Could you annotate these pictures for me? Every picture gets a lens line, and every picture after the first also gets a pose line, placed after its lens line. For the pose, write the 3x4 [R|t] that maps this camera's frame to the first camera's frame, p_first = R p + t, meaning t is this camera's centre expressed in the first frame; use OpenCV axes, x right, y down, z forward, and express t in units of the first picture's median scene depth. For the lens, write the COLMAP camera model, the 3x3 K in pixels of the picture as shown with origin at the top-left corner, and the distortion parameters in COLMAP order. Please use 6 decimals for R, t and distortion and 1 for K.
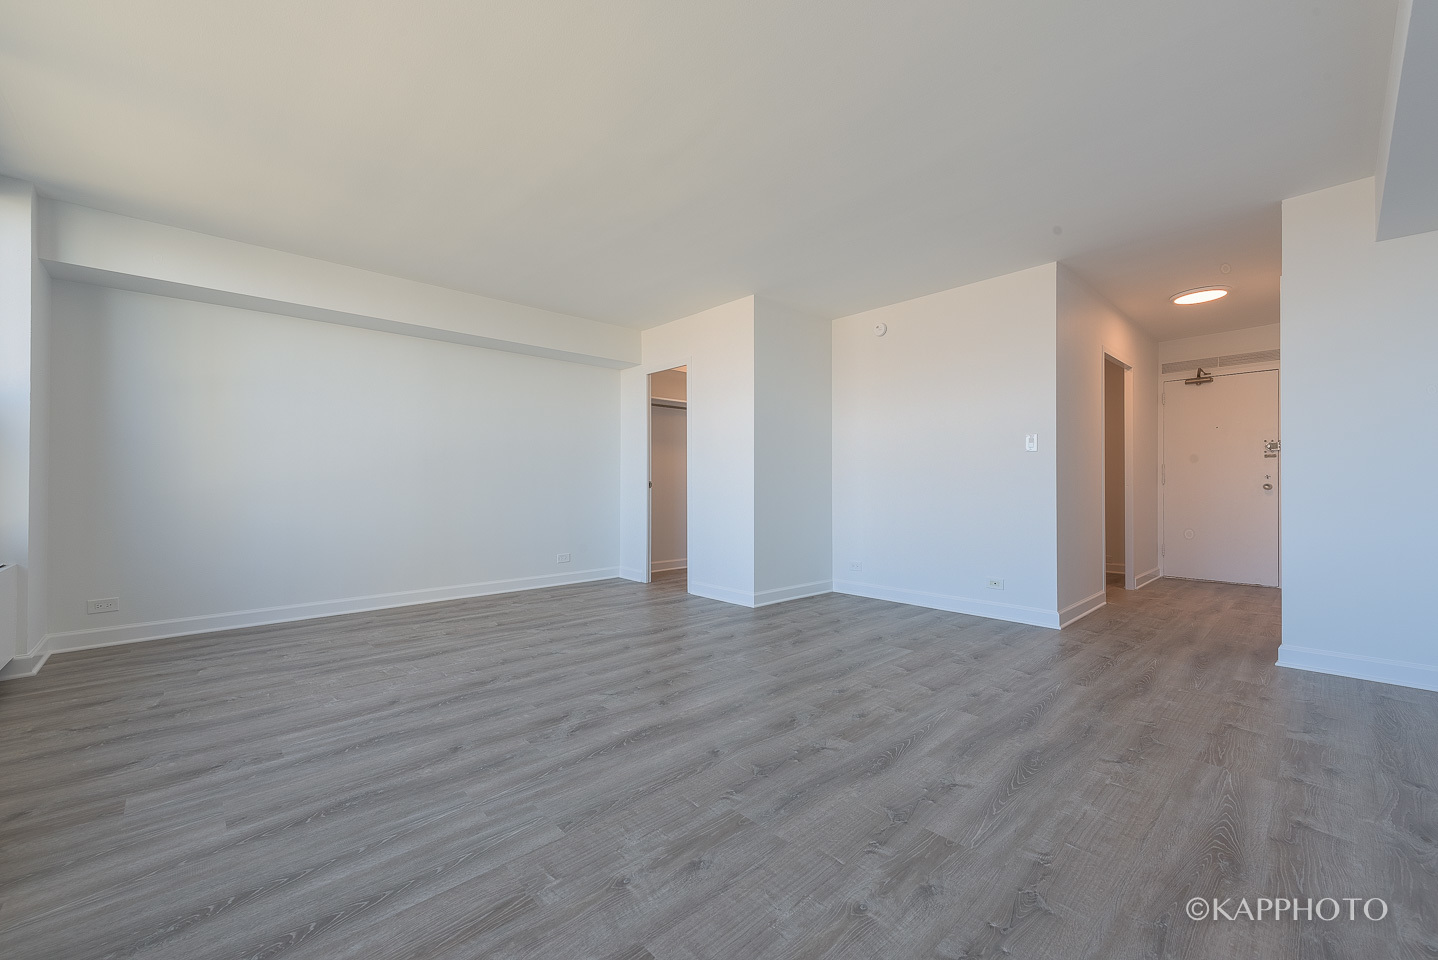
lens RADIAL K [[685.0, 0, 719.0], [0, 685.0, 480.0], [0, 0, 1]] dist [0.003474, 0.000965]
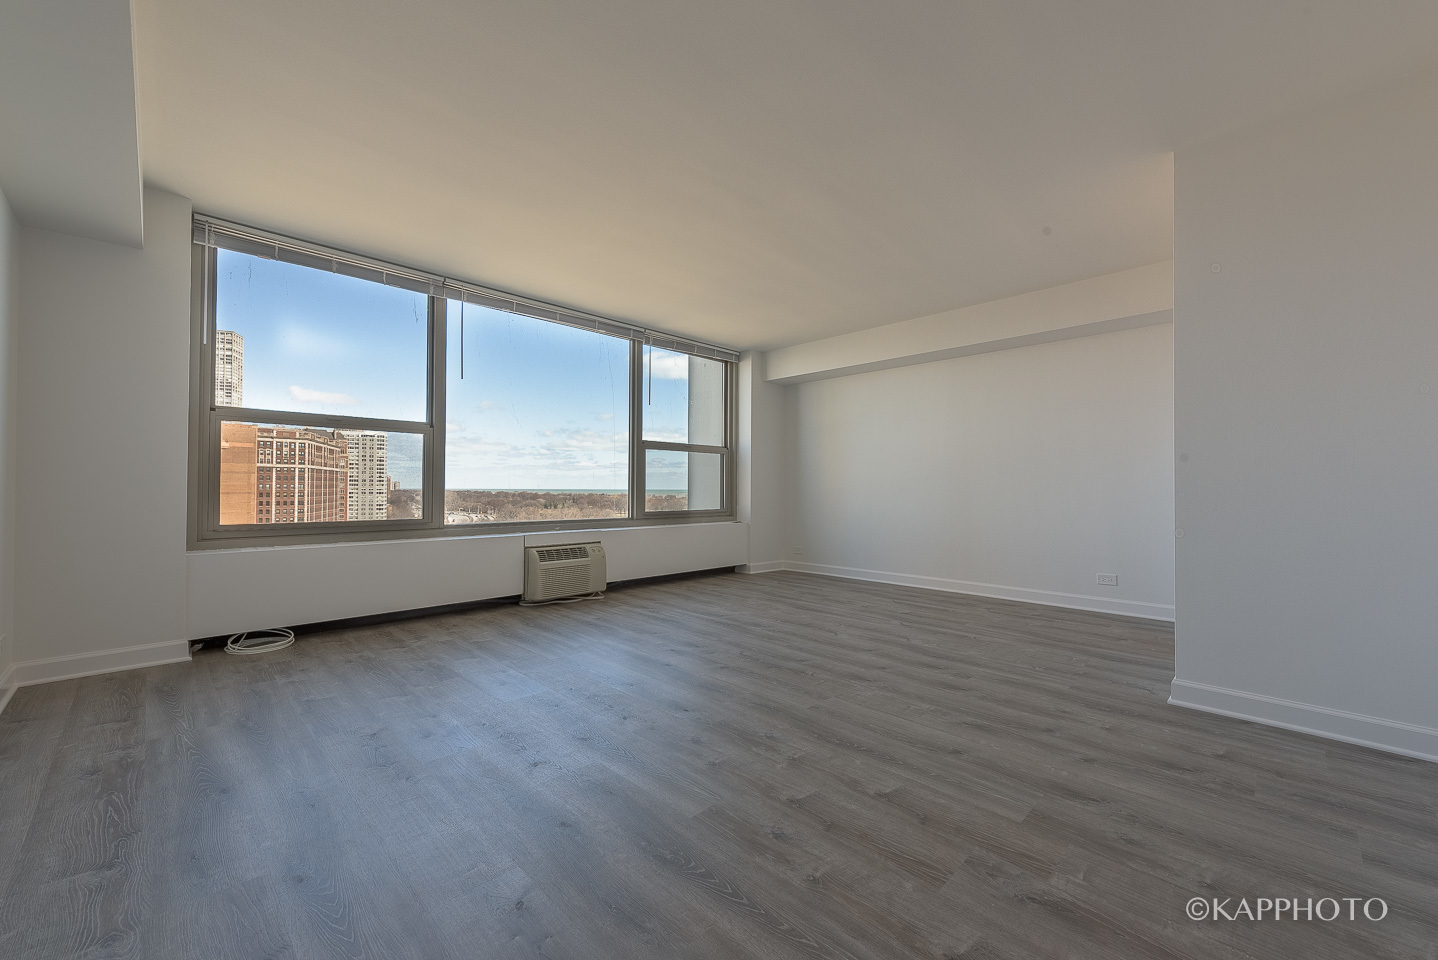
lens RADIAL K [[685.0, 0, 719.0], [0, 685.0, 480.0], [0, 0, 1]] dist [0.003474, 0.000965]
pose [[-0.156651, -0.015750, -0.987528, 1.023280], [-0.002974, 0.999876, -0.015475, 0.018444], [0.987650, 0.000512, -0.156678, 1.101359]]
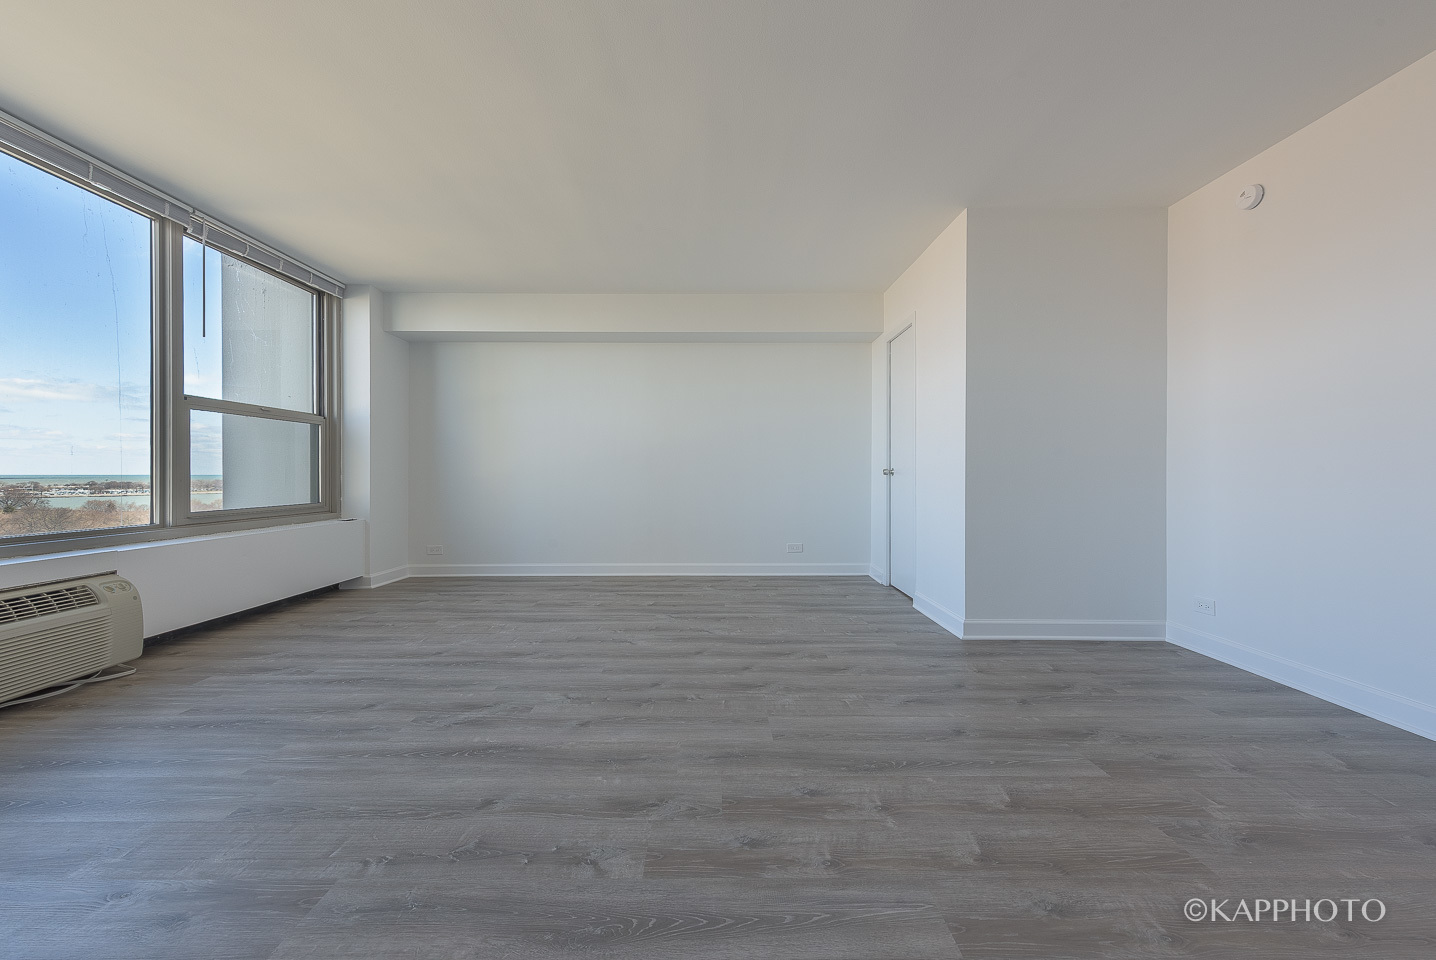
lens RADIAL K [[613.8, 0, 734.7], [0, 613.8, 474.8], [0, 0, 1]] dist [0.006181, -0.000450]
pose [[0.672651, -0.000898, -0.739960, 0.566020], [0.002735, 0.999995, 0.001273, 0.016226], [0.739955, -0.002880, 0.672650, 0.587324]]
